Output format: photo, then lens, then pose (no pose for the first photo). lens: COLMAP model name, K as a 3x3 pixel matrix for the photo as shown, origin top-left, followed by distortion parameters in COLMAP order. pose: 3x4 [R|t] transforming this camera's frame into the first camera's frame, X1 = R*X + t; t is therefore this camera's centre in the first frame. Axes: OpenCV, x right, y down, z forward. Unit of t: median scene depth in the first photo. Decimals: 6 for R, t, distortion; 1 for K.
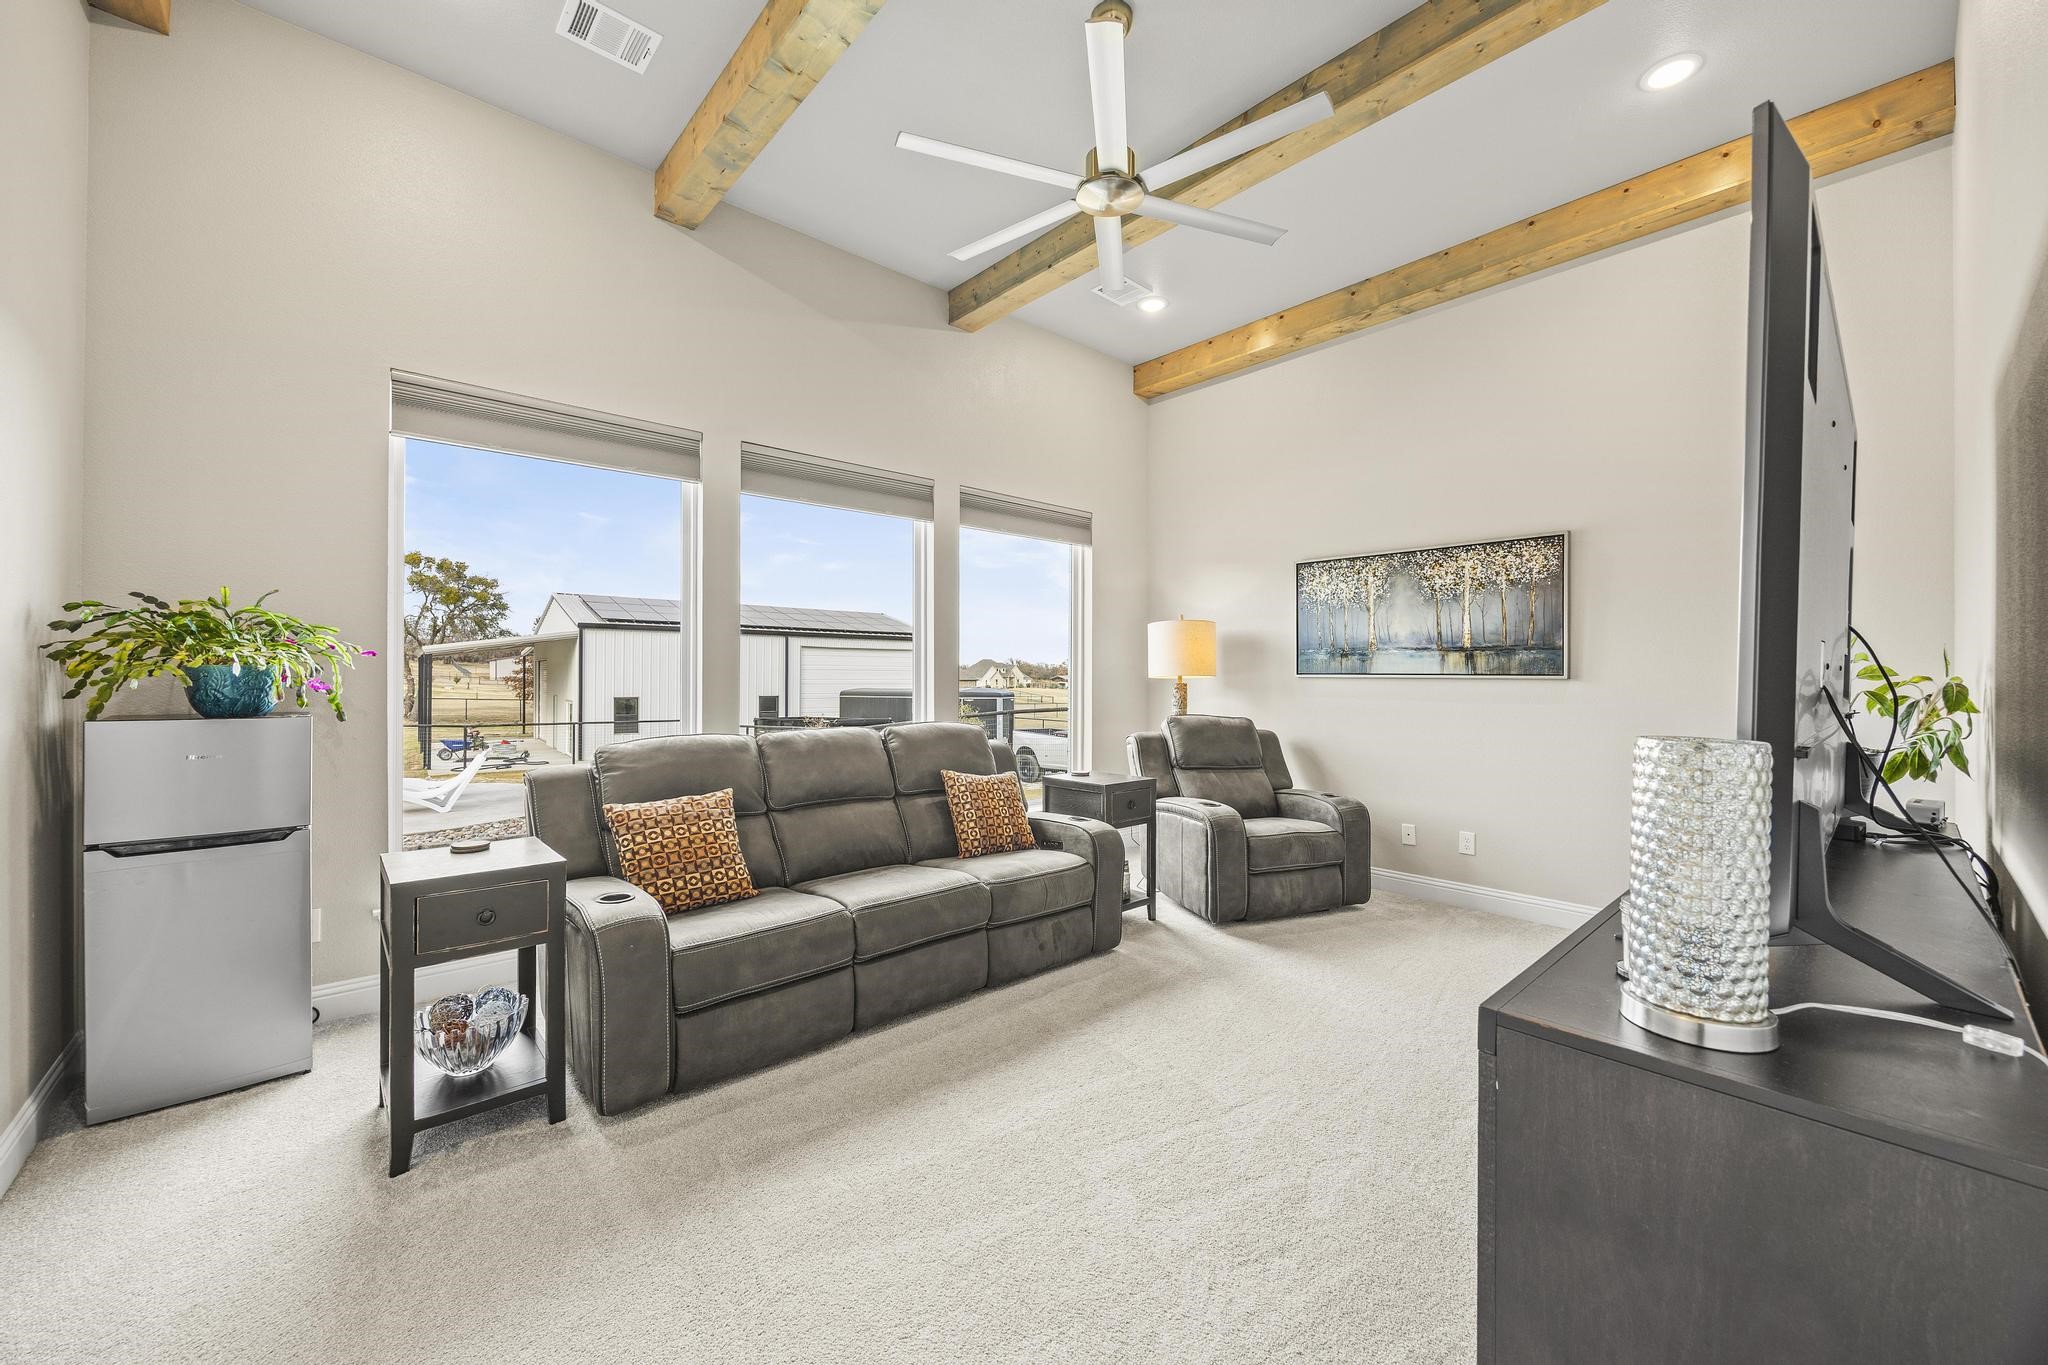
lens RADIAL K [[779.3, 0, 1028.6], [0, 779.3, 673.4], [0, 0, 1]] dist [-0.000941, -0.000033]
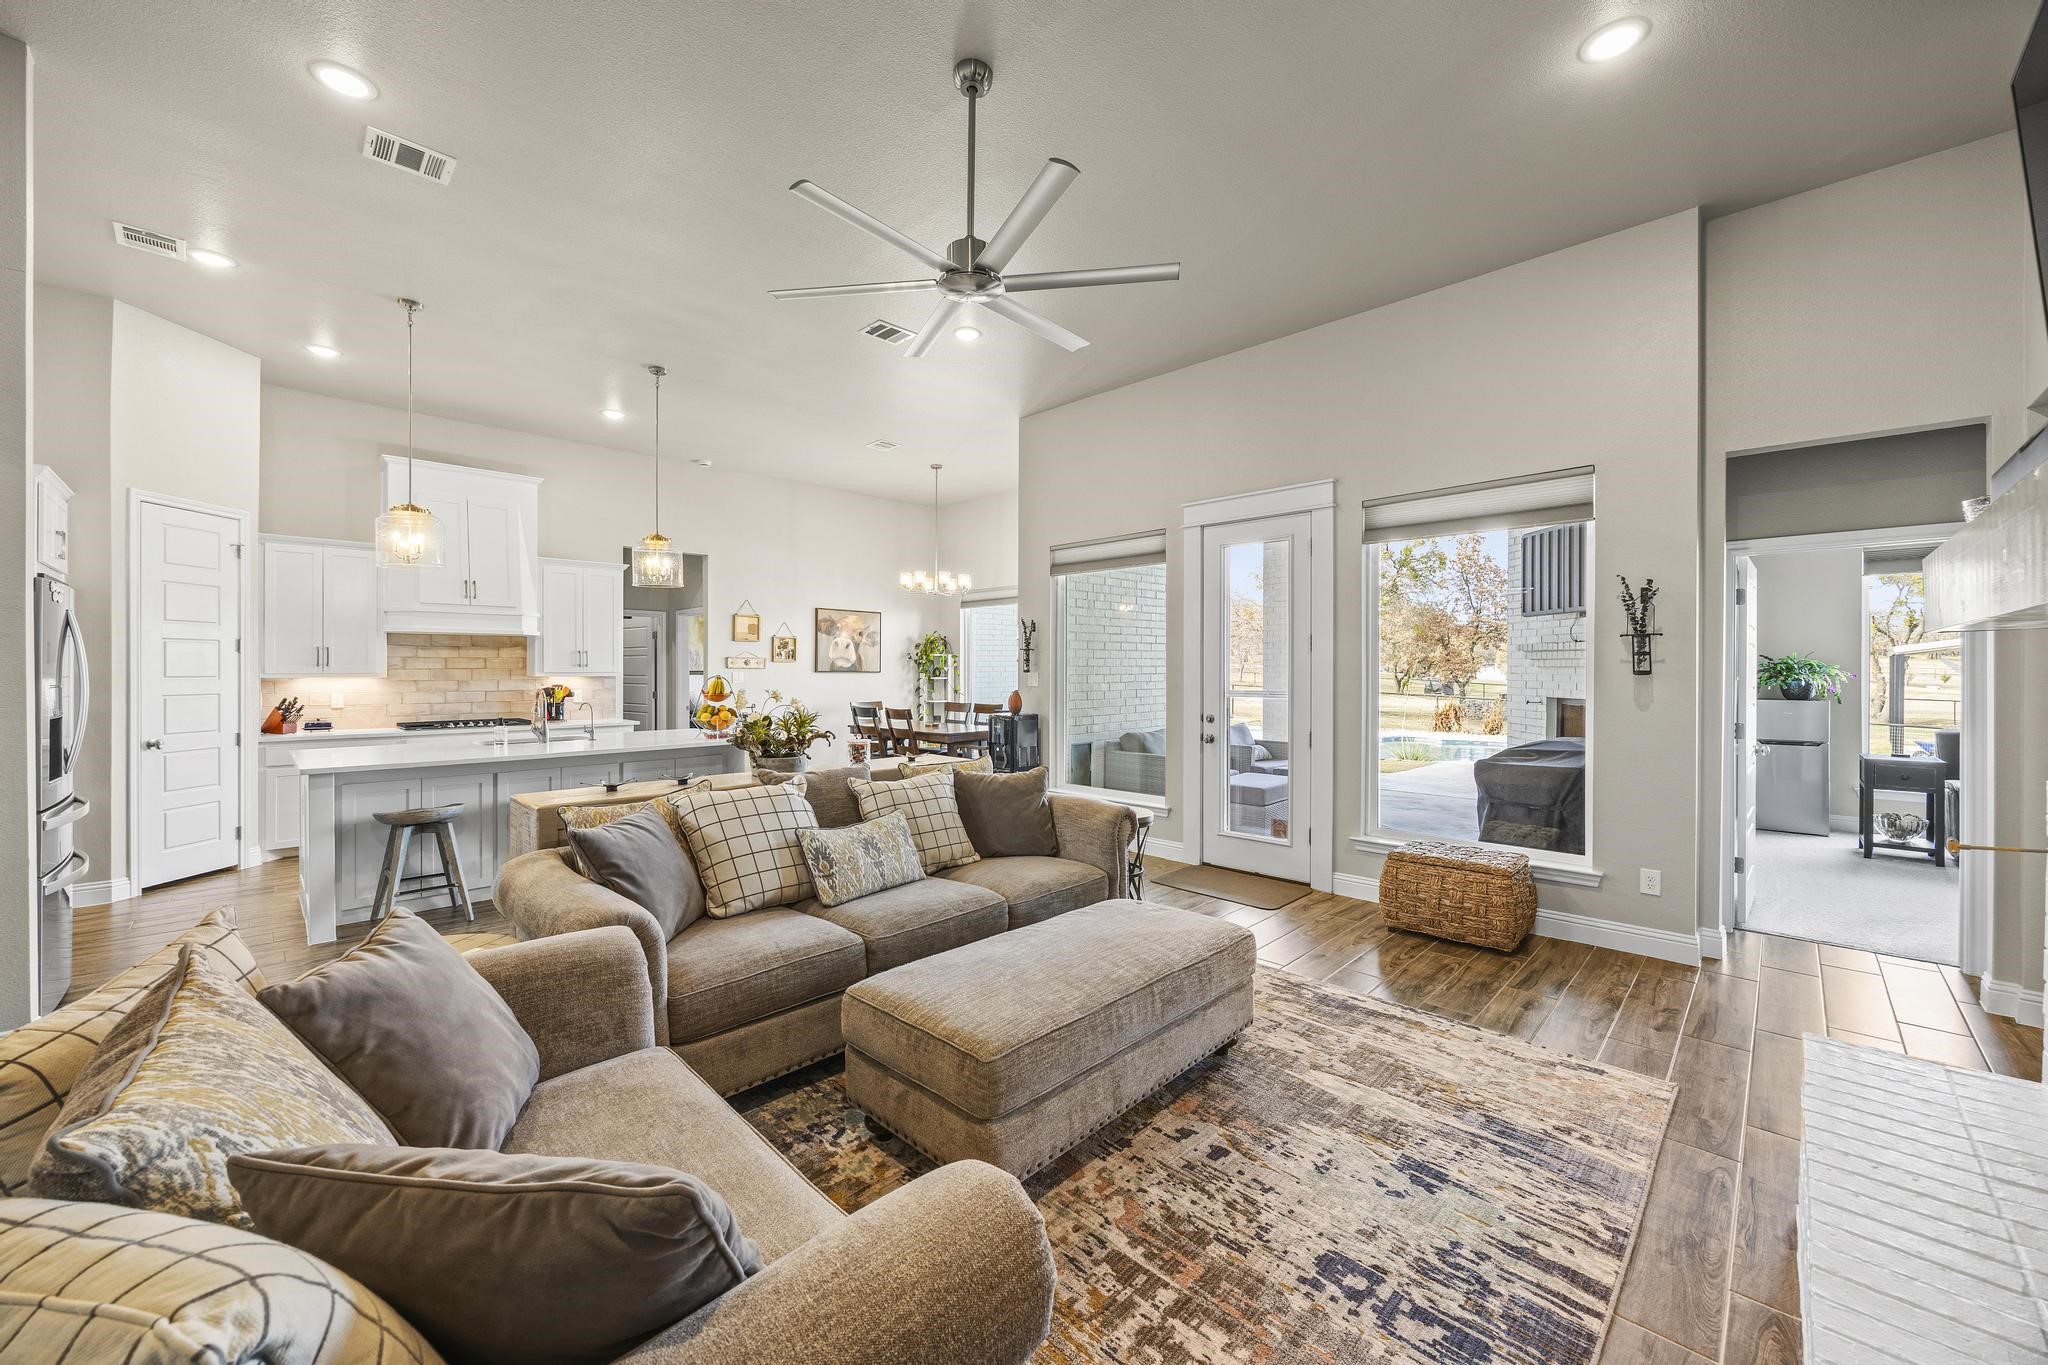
lens RADIAL K [[779.3, 0, 1028.6], [0, 779.3, 673.4], [0, 0, 1]] dist [-0.000941, -0.000033]
pose [[0.069006, 0.003680, -0.997609, 1.537299], [0.000306, 0.999993, 0.003710, -0.049640], [0.997616, -0.000562, 0.069004, -1.907002]]
